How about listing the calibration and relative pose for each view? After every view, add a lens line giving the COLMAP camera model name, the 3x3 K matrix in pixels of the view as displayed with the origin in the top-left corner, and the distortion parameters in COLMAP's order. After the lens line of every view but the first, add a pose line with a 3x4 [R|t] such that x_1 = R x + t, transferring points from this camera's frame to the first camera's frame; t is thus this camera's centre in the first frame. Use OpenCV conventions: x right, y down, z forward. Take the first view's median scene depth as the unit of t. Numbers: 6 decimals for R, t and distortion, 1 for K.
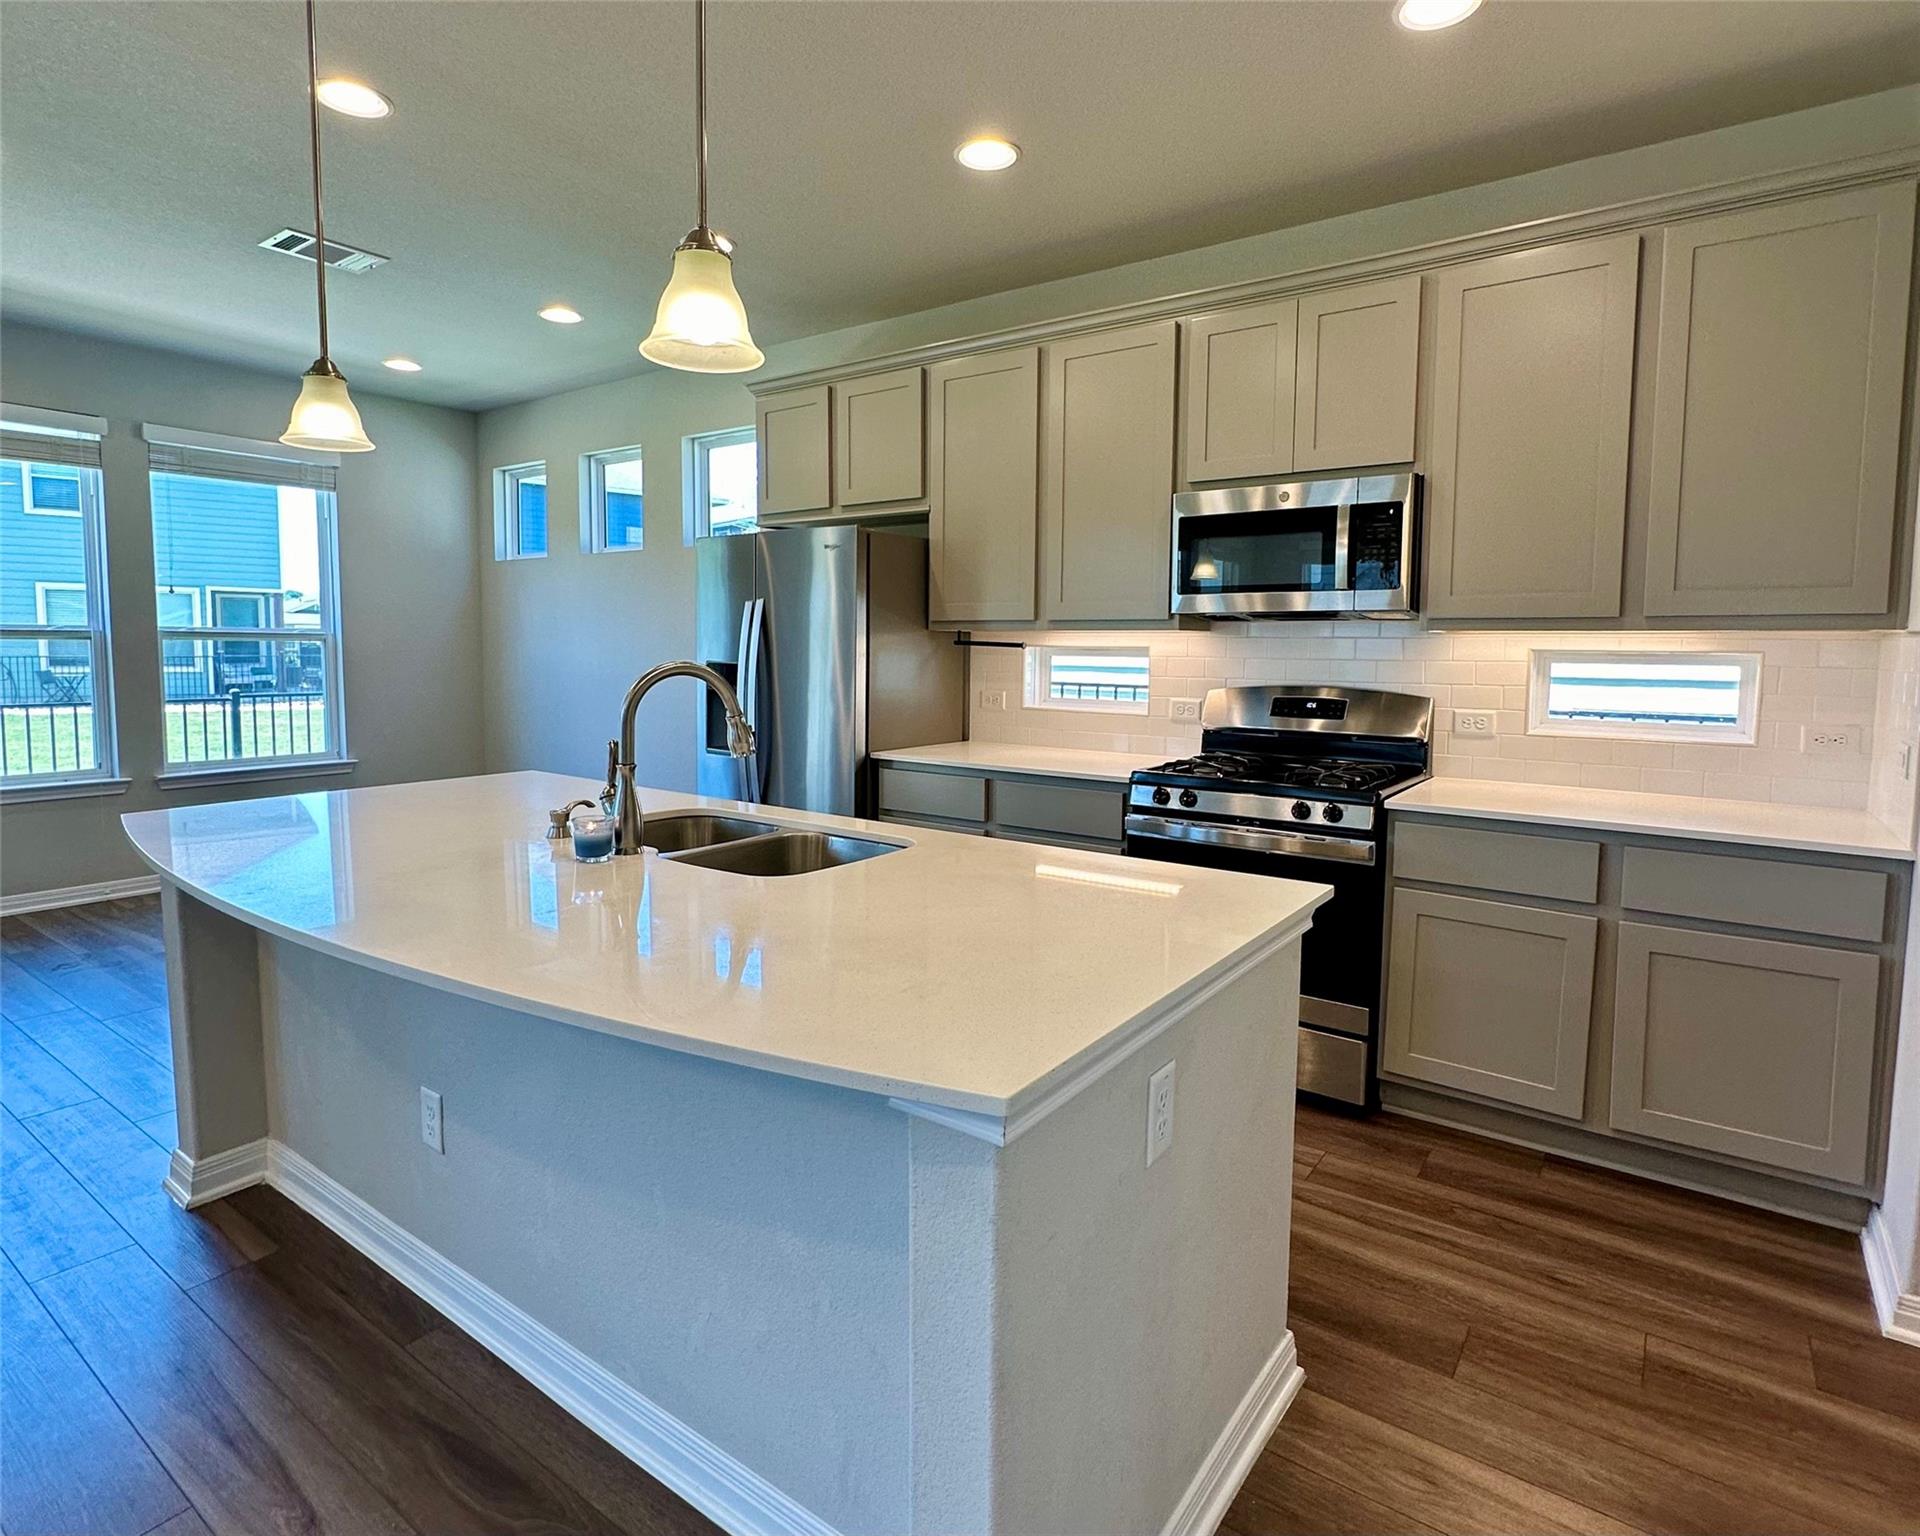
lens RADIAL K [[1020.9, 0, 959.3], [0, 1020.9, 725.4], [0, 0, 1]] dist [-0.004952, 0.001937]
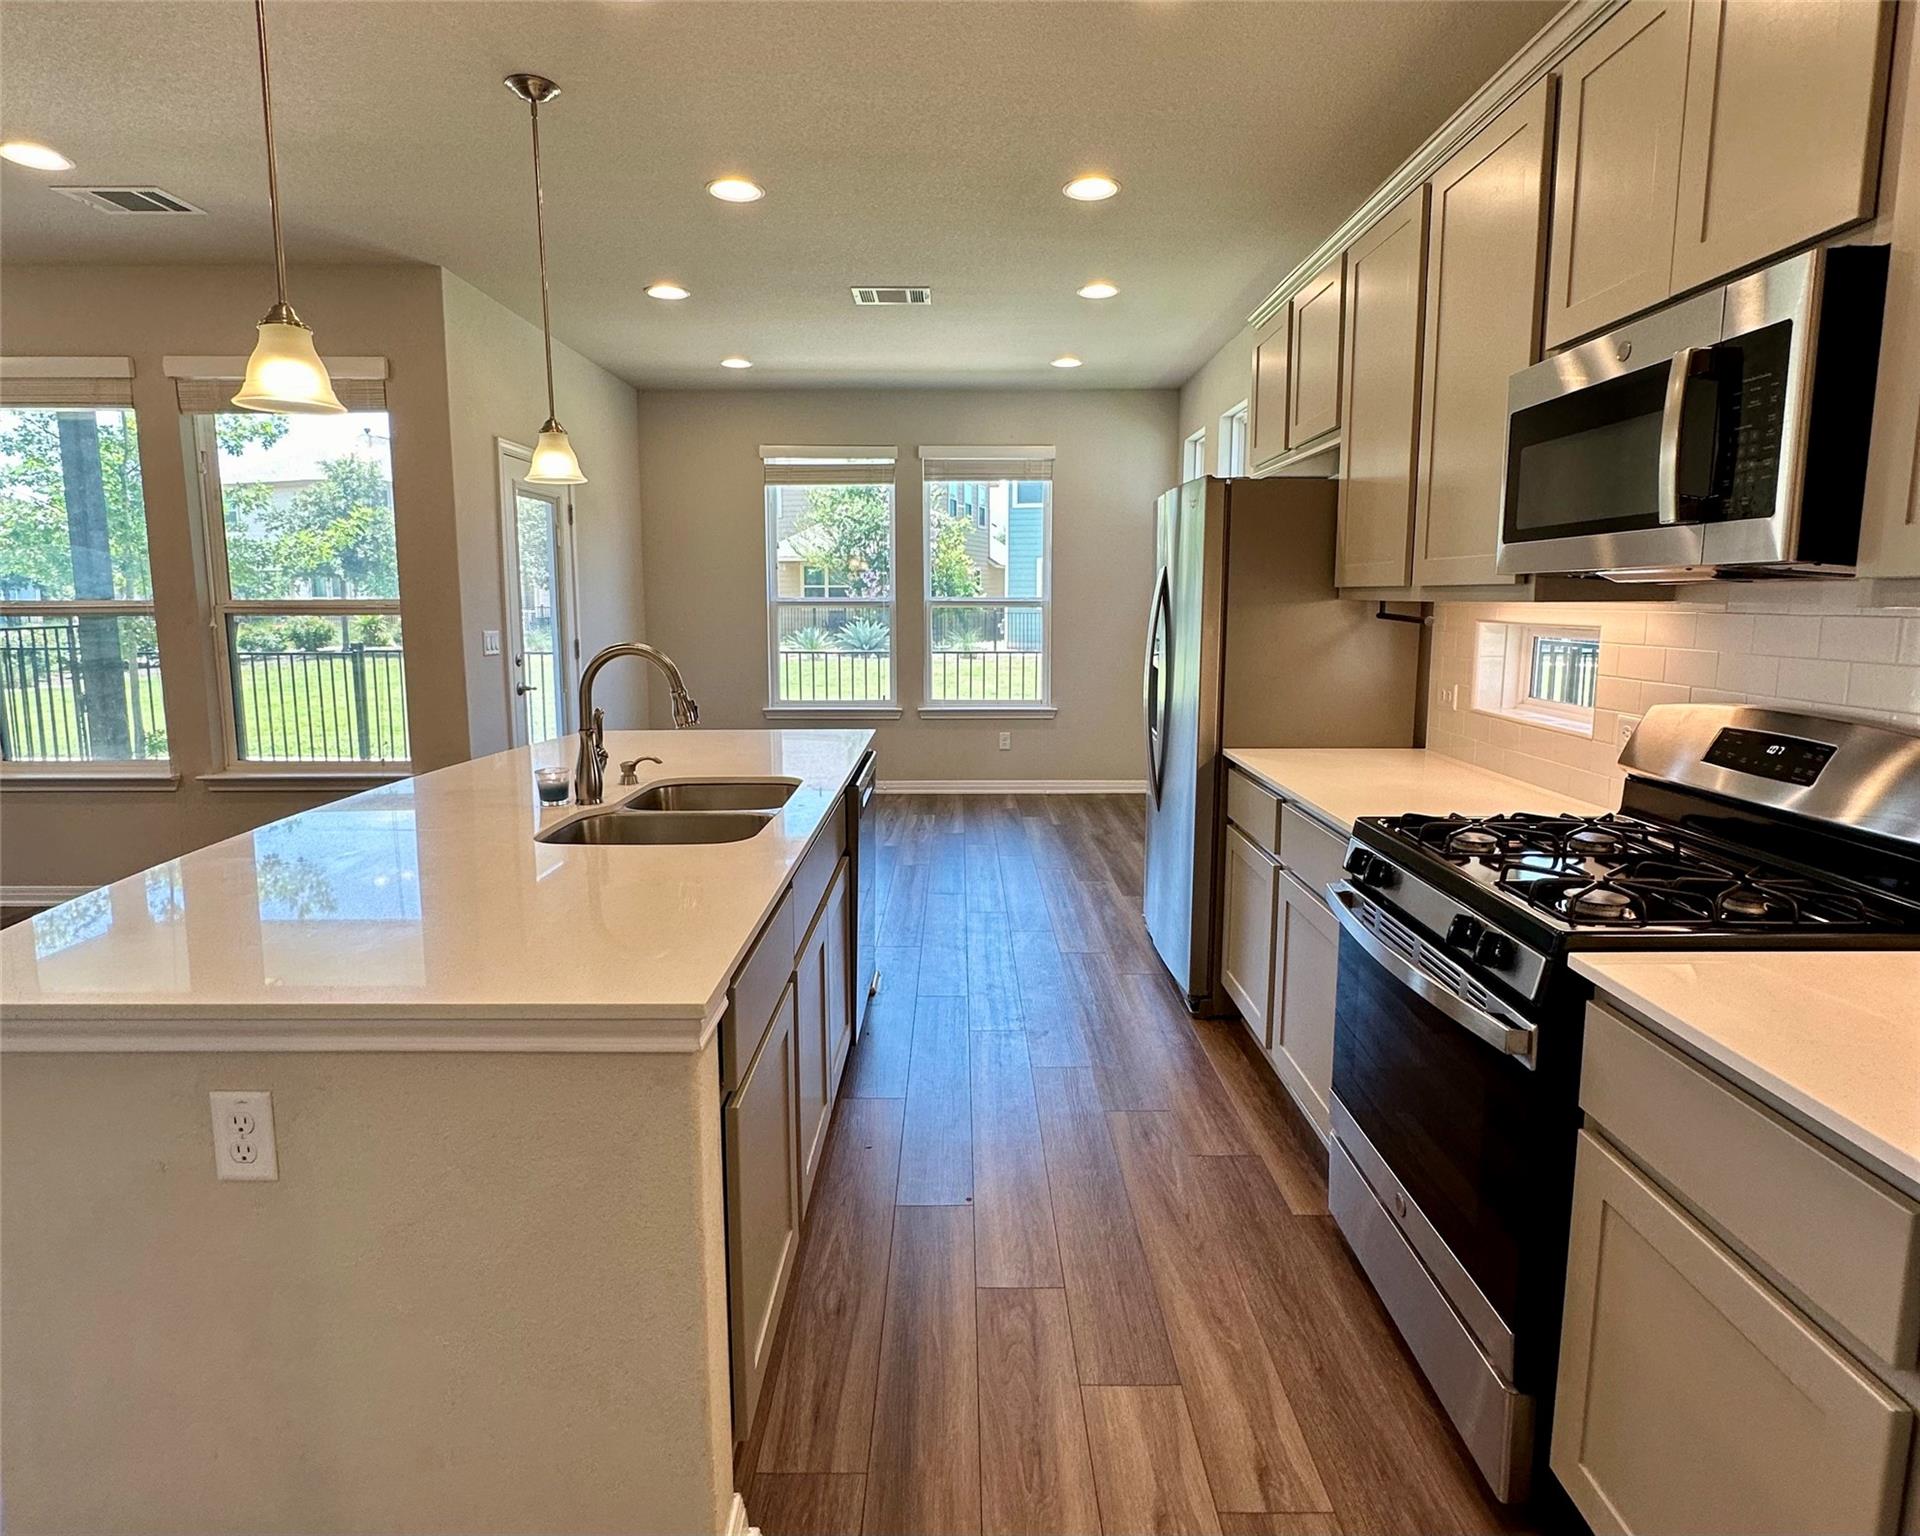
lens RADIAL K [[1020.9, 0, 960.1], [0, 1020.9, 729.4], [0, 0, 1]] dist [-0.004952, 0.001937]
pose [[0.586081, 0.095766, -0.804573, 0.480364], [-0.058123, 0.995402, 0.076141, -0.042055], [0.808165, 0.002140, 0.588952, 0.349742]]
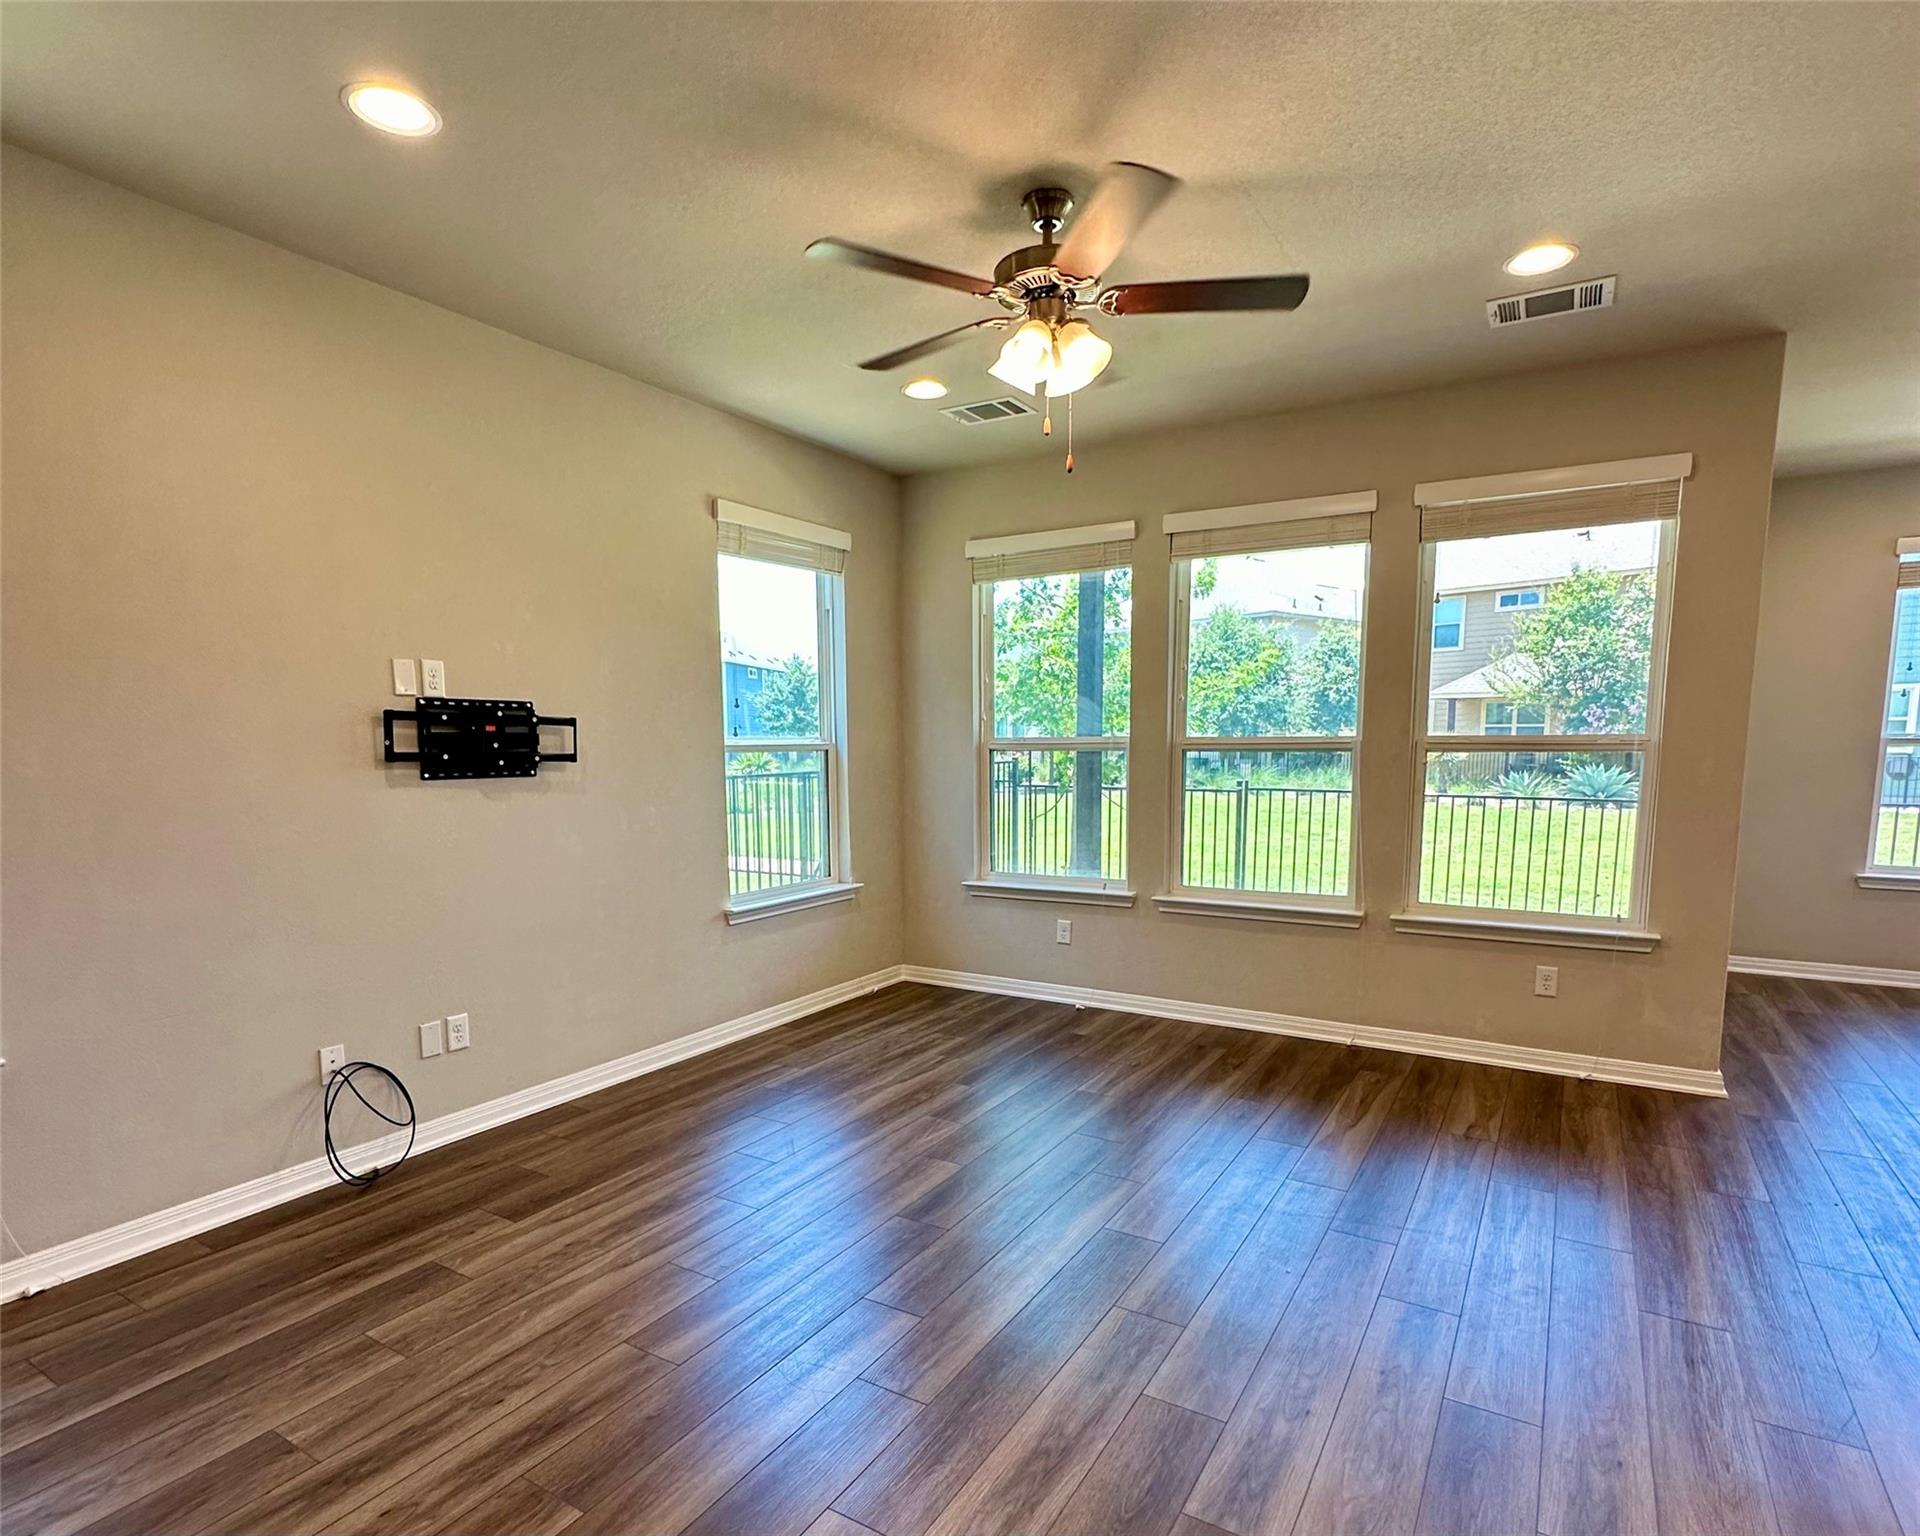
lens RADIAL K [[1020.9, 0, 967.9], [0, 1020.9, 862.1], [0, 0, 1]] dist [-0.004952, 0.001937]
pose [[0.078465, 0.109575, -0.990877, 0.106695], [-0.073057, 0.991901, 0.103903, 0.009523], [0.994236, 0.064238, 0.085835, -0.262037]]
